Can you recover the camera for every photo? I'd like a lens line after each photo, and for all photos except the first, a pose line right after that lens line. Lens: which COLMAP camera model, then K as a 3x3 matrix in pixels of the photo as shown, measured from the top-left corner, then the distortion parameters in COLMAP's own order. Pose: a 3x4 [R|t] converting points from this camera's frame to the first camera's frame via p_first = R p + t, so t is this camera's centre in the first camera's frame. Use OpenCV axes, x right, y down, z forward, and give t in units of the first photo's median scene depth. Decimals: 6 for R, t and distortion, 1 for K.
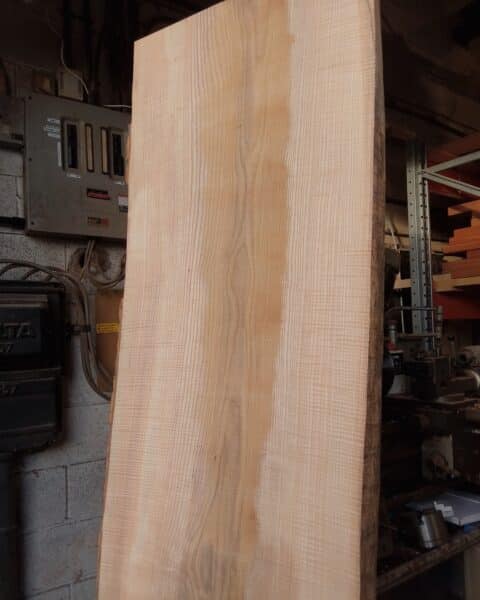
lens RADIAL K [[498.5, 0, 239.9], [0, 498.5, 284.8], [0, 0, 1]] dist [0.009871, -0.087220]
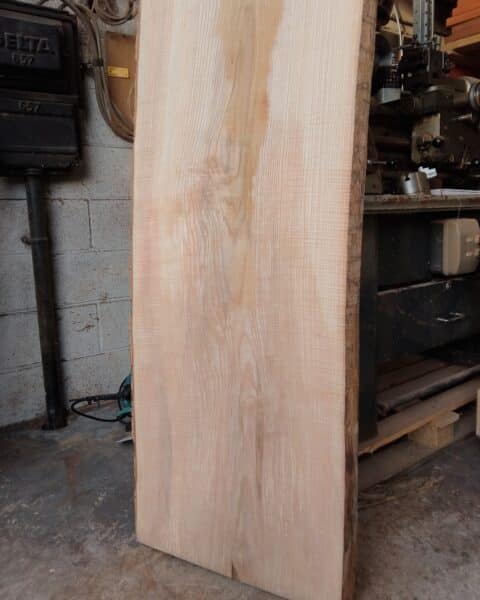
lens RADIAL K [[498.5, 0, 239.9], [0, 498.5, 284.8], [0, 0, 1]] dist [0.009871, -0.087220]
pose [[0.999985, -0.002439, 0.004816, -0.019742], [0.001260, 0.972937, 0.231068, 0.301906], [-0.005249, -0.231059, 0.972926, -0.121140]]
